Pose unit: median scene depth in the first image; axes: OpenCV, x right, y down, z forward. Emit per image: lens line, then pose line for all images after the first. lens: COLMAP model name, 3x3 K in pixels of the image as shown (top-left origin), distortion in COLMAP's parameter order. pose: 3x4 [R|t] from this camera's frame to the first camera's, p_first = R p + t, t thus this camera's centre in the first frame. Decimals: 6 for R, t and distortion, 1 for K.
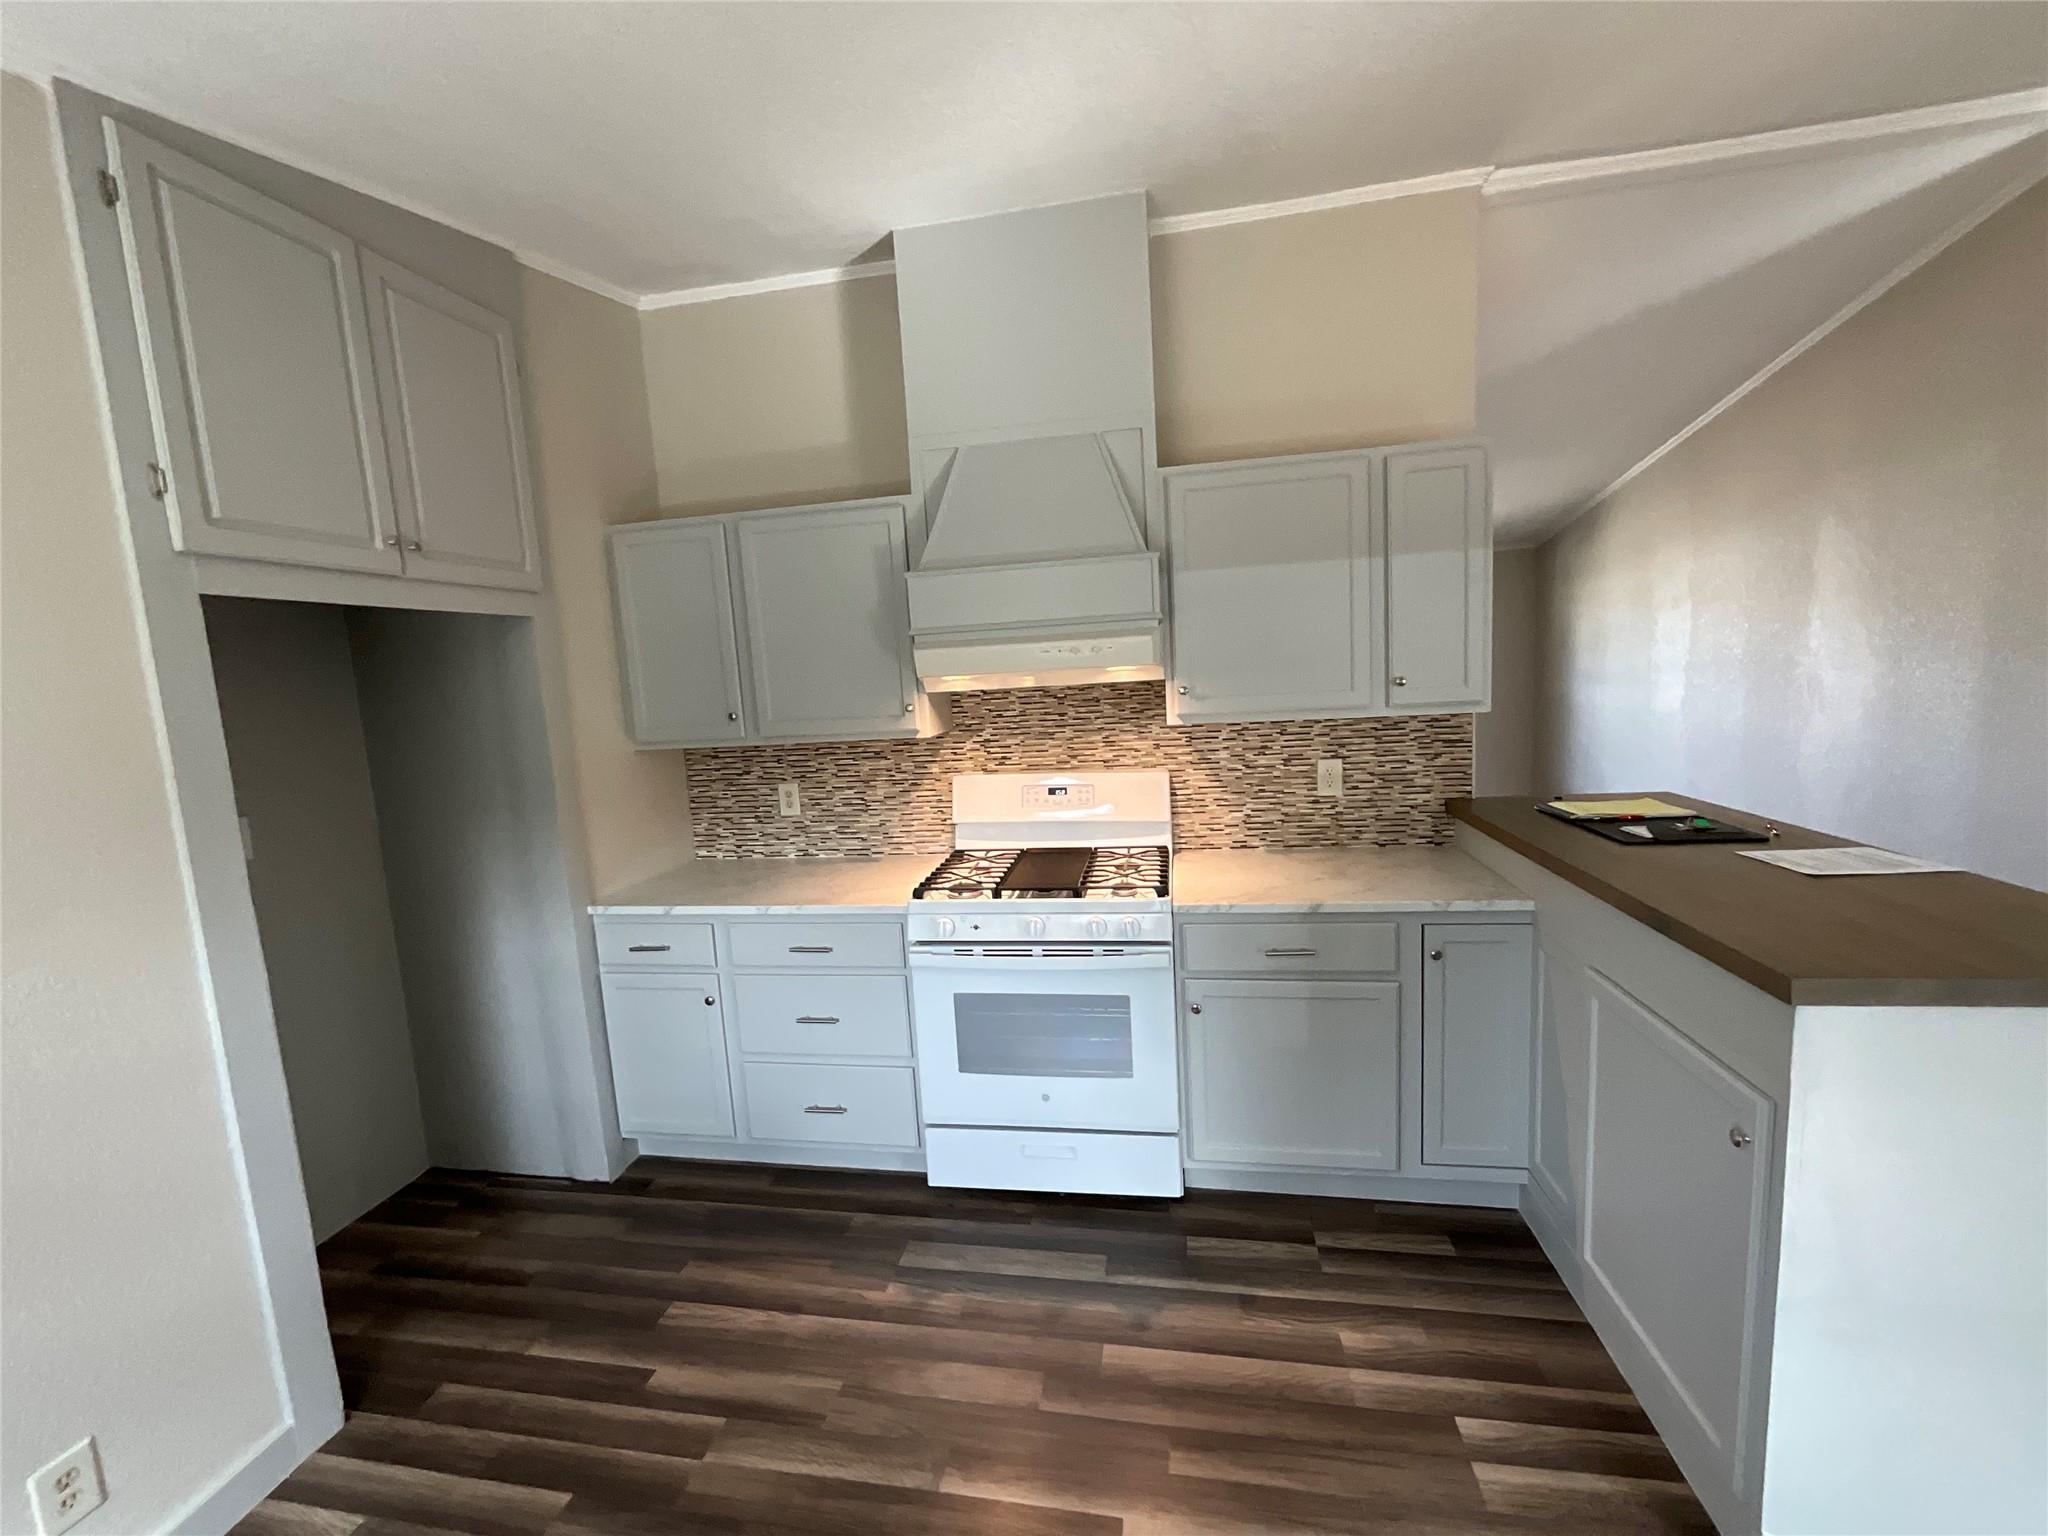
lens RADIAL K [[827.4, 0, 1022.7], [0, 827.4, 772.5], [0, 0, 1]] dist [-0.002305, -0.000383]
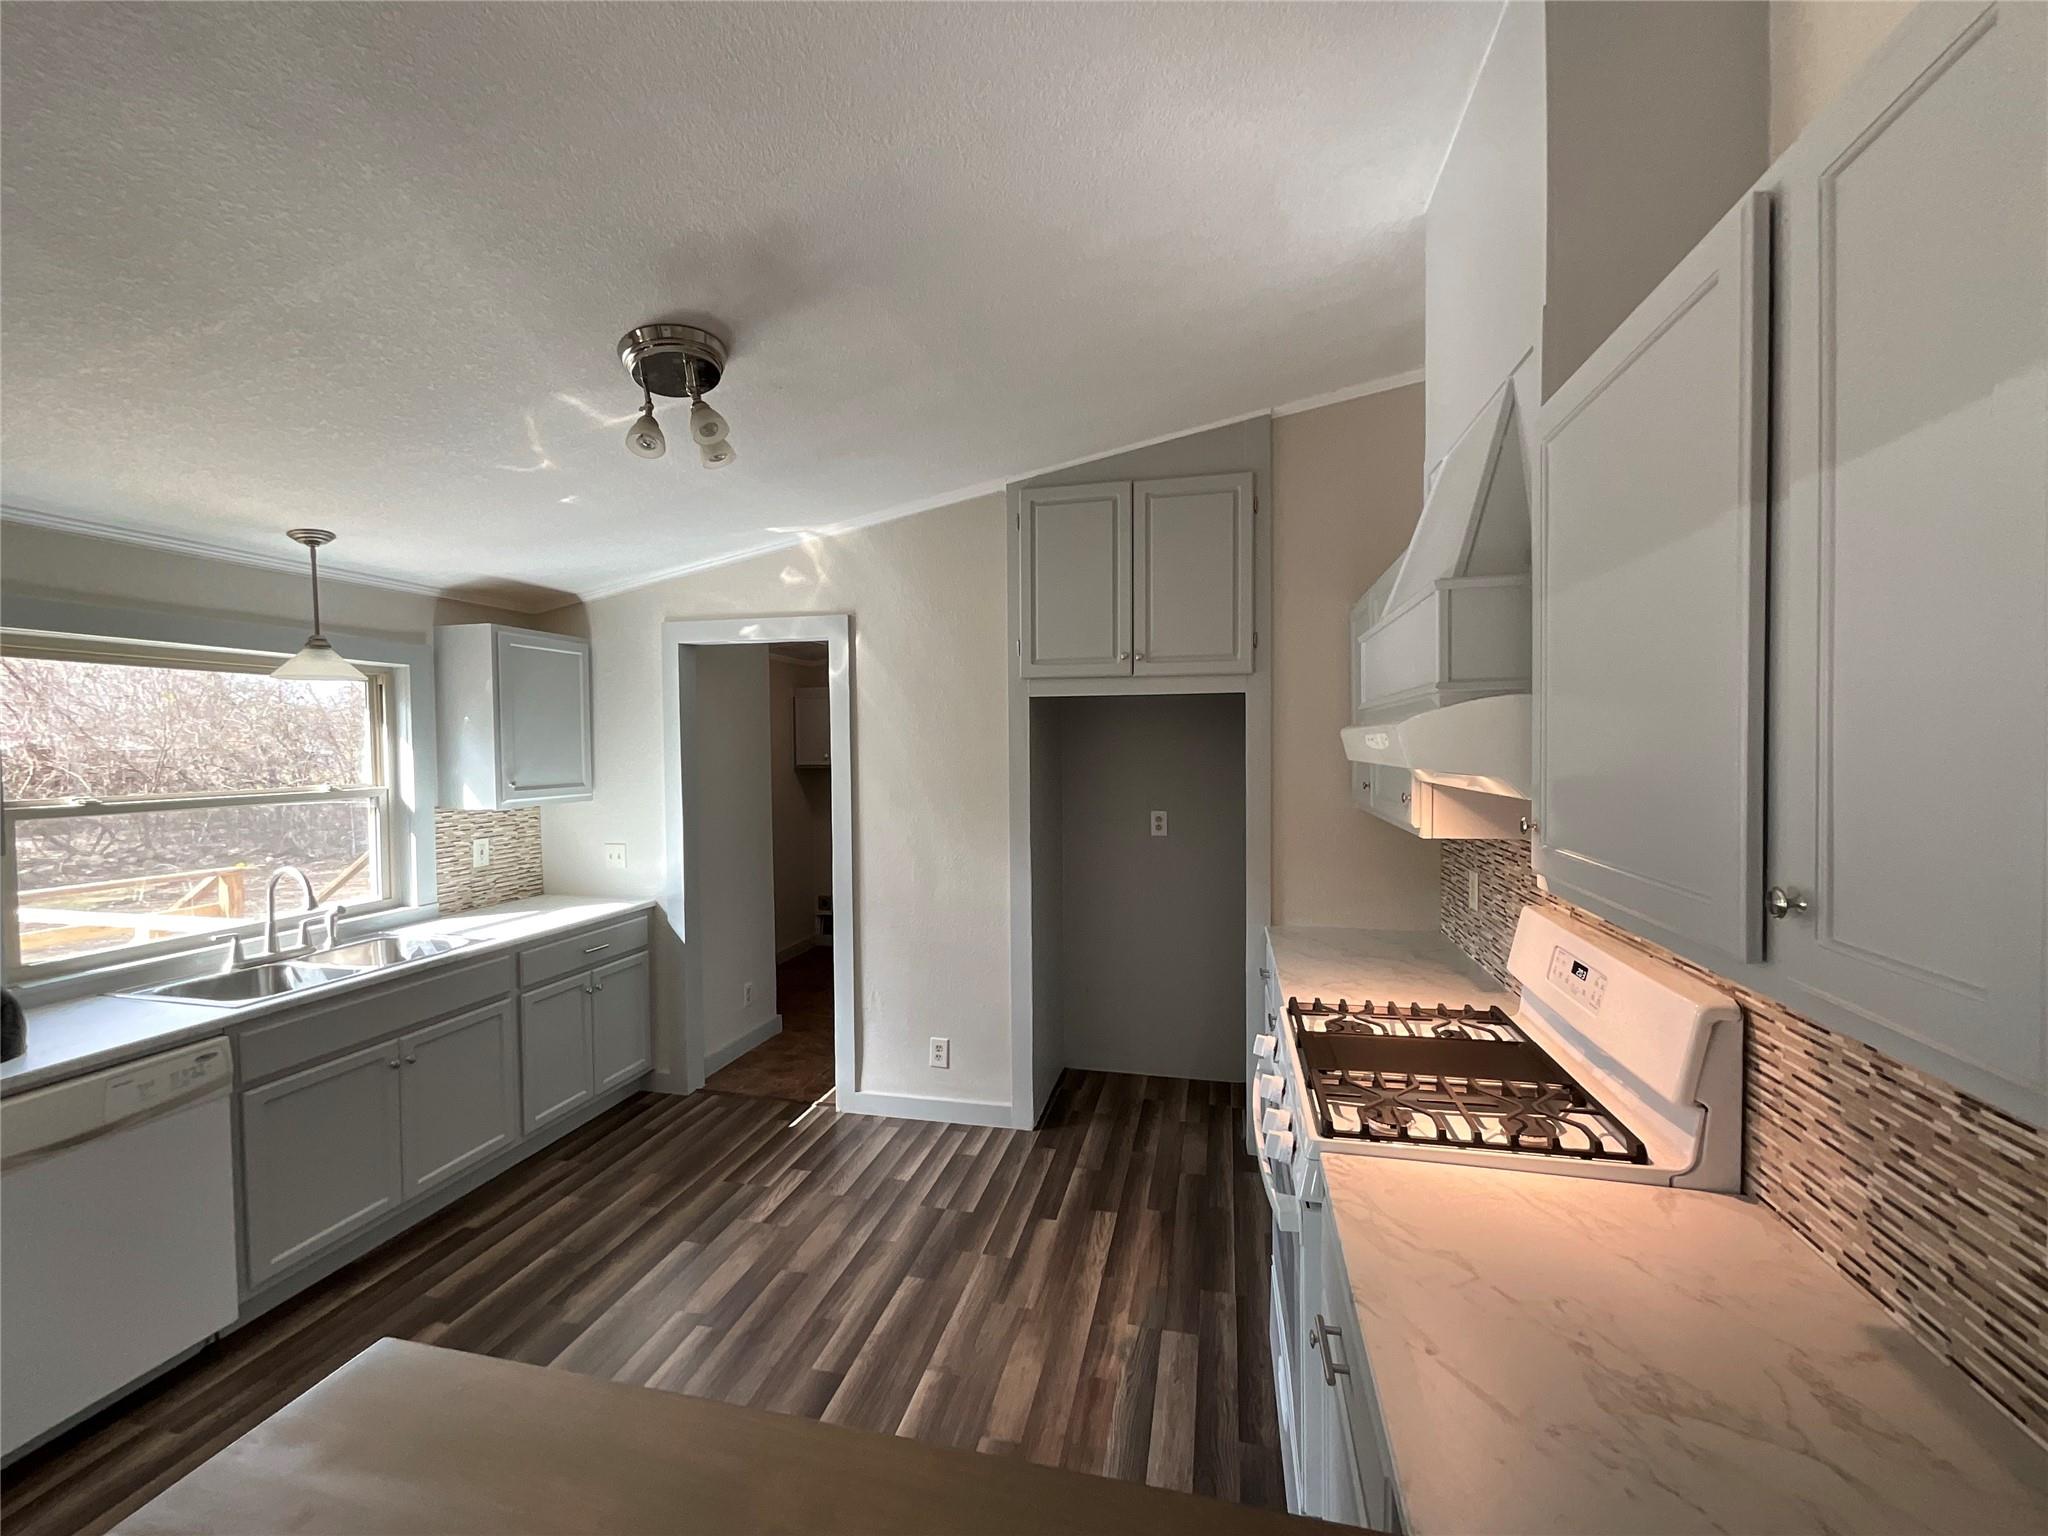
lens RADIAL K [[827.4, 0, 1022.7], [0, 827.4, 772.5], [0, 0, 1]] dist [-0.002305, -0.000383]
pose [[-0.057517, 0.090349, -0.994248, 0.867716], [-0.111939, 0.989033, 0.096351, -0.175439], [0.992049, 0.116837, -0.046773, 0.851657]]
